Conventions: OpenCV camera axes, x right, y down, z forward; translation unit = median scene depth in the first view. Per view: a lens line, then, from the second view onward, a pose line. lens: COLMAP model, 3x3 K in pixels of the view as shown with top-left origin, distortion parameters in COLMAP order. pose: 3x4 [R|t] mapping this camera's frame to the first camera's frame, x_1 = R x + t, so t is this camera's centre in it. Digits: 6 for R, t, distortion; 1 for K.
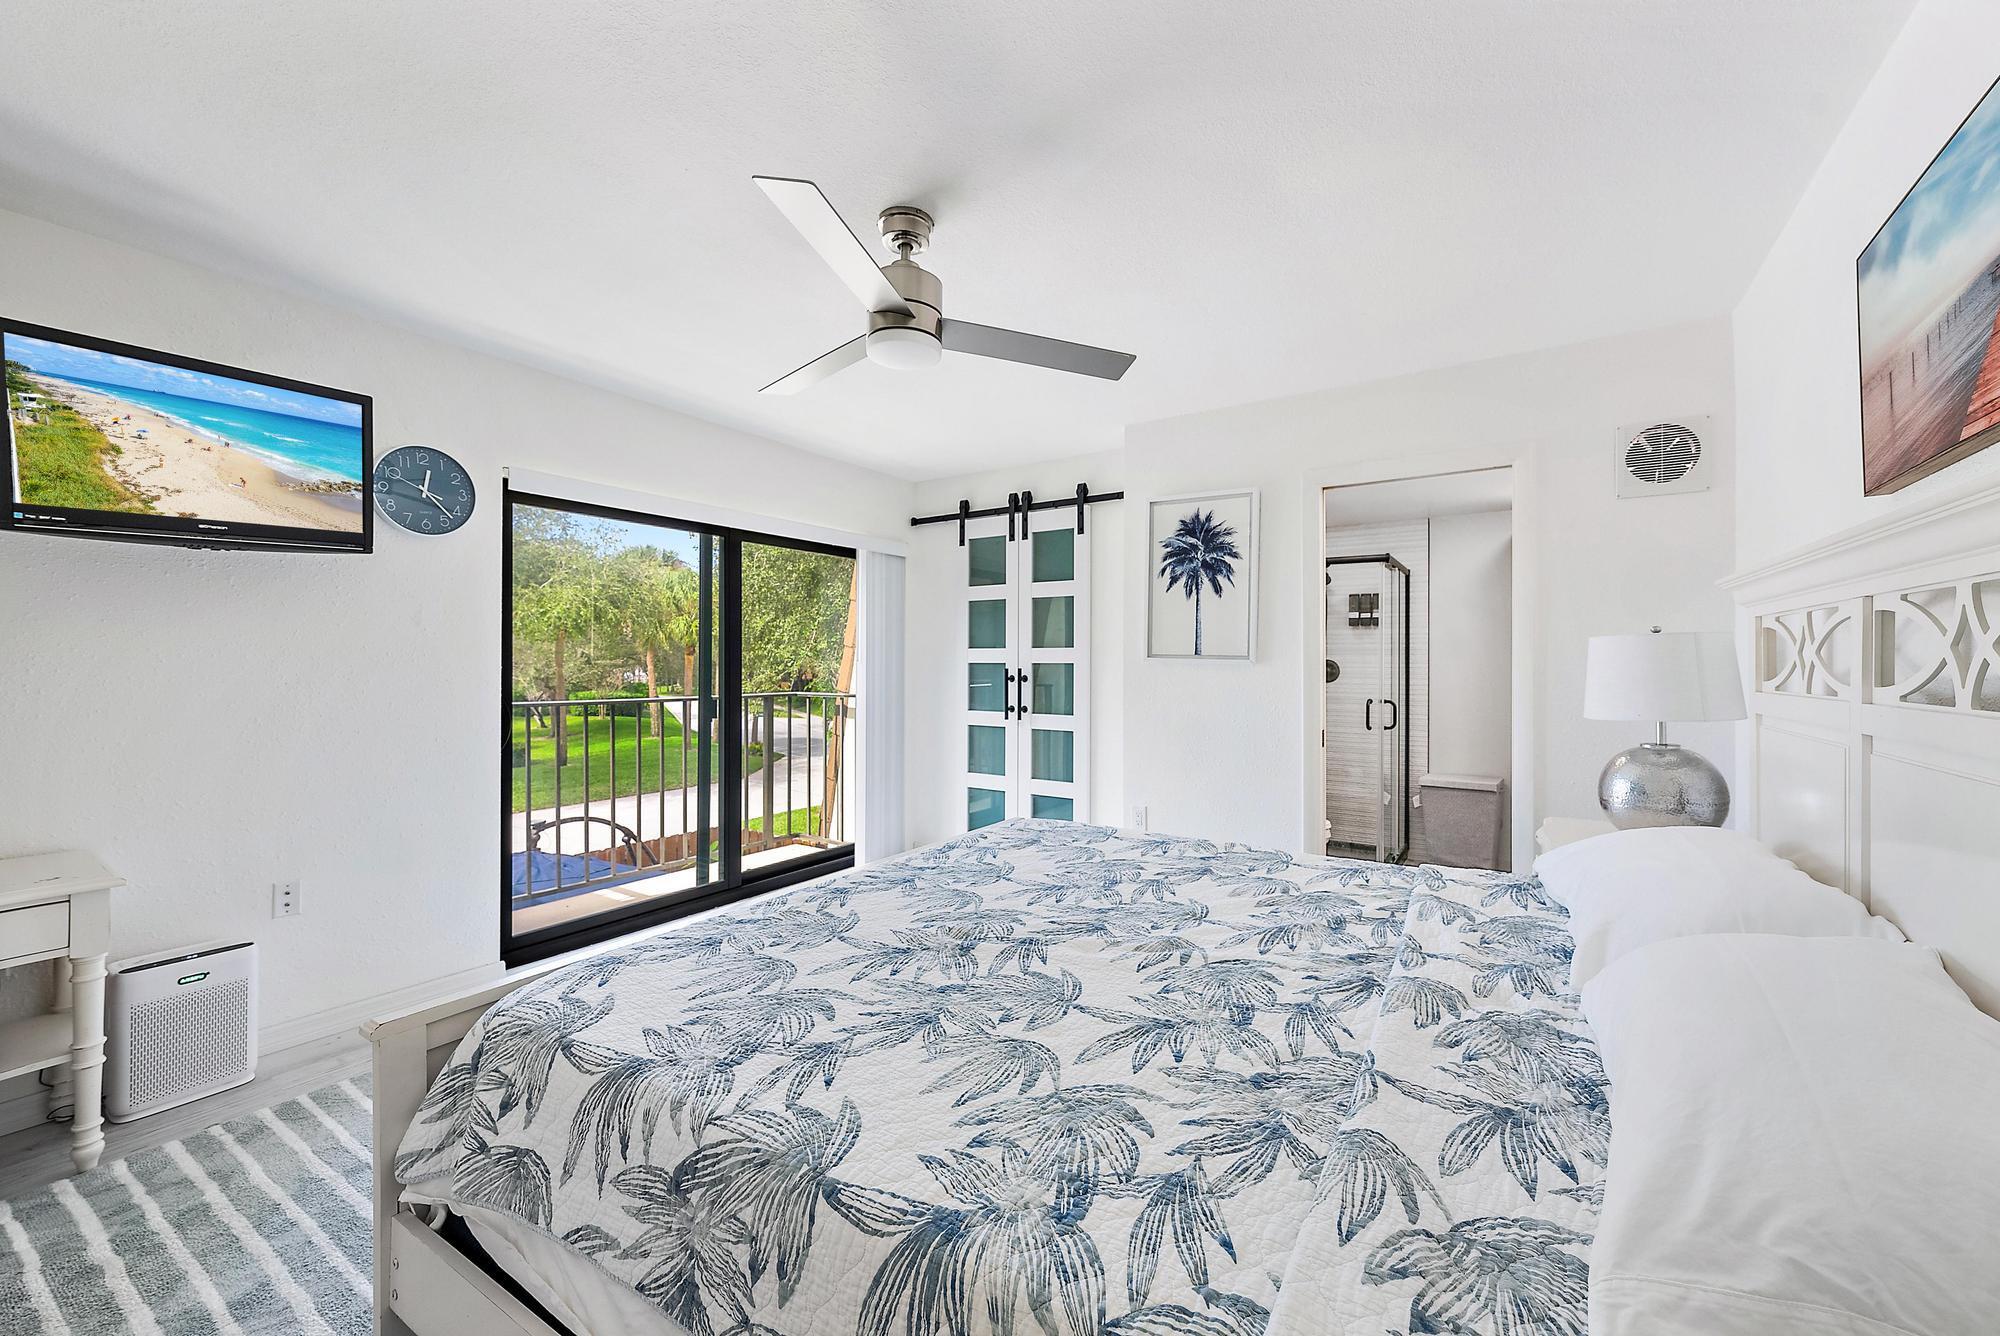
lens RADIAL K [[779.5, 0, 1019.3], [0, 779.5, 666.2], [0, 0, 1]] dist [-0.001778, -0.000097]
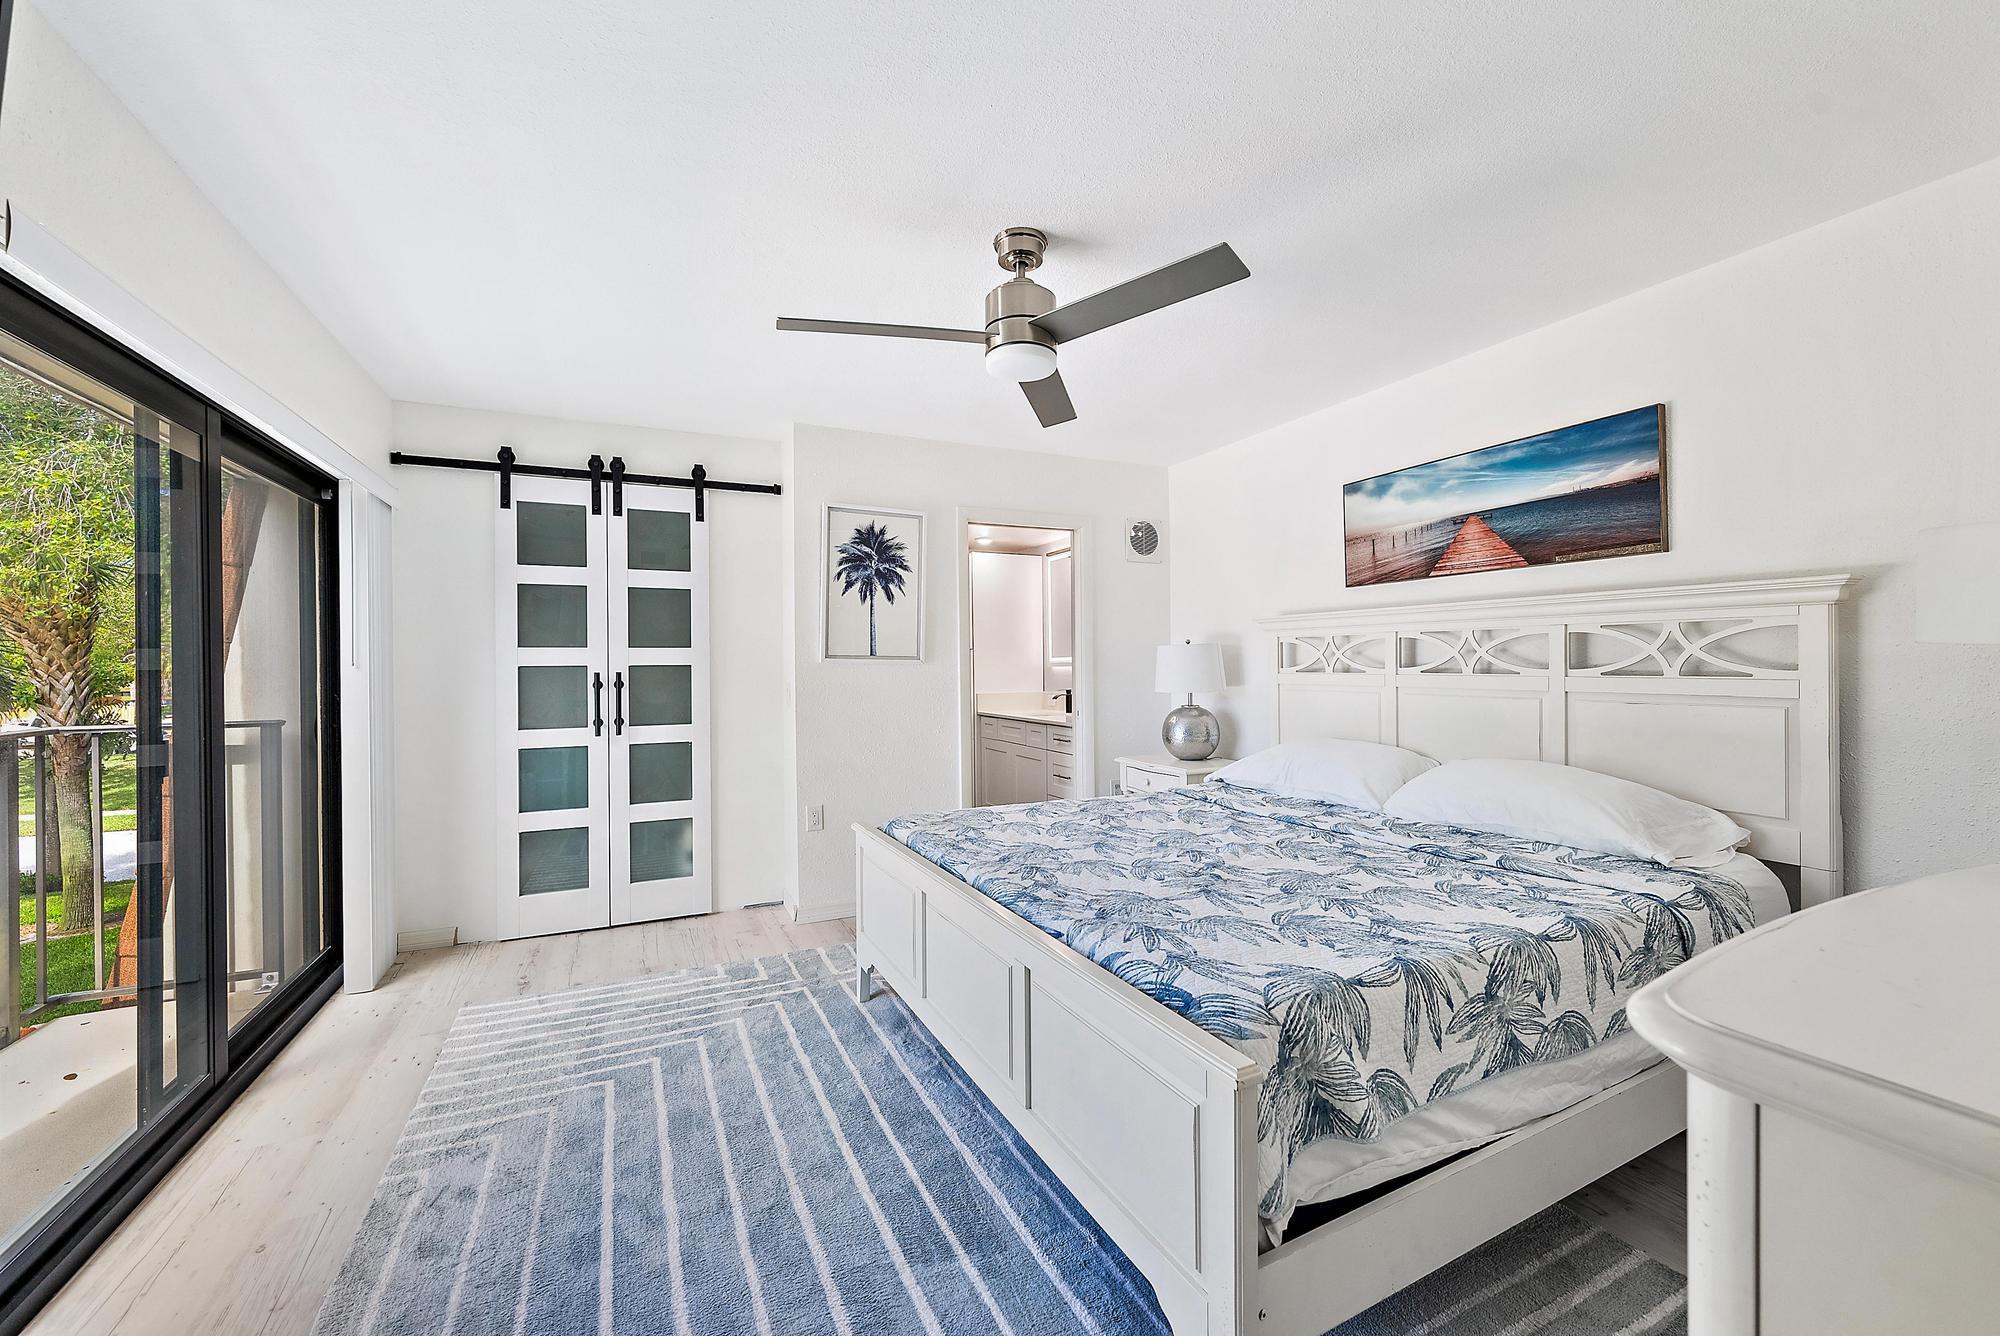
lens RADIAL K [[779.5, 0, 1019.3], [0, 779.5, 666.2], [0, 0, 1]] dist [-0.001778, -0.000097]
pose [[0.517145, -0.010160, 0.855837, -0.583216], [0.013209, 0.999905, 0.003888, -0.001361], [-0.855796, 0.009294, 0.517230, 0.258336]]
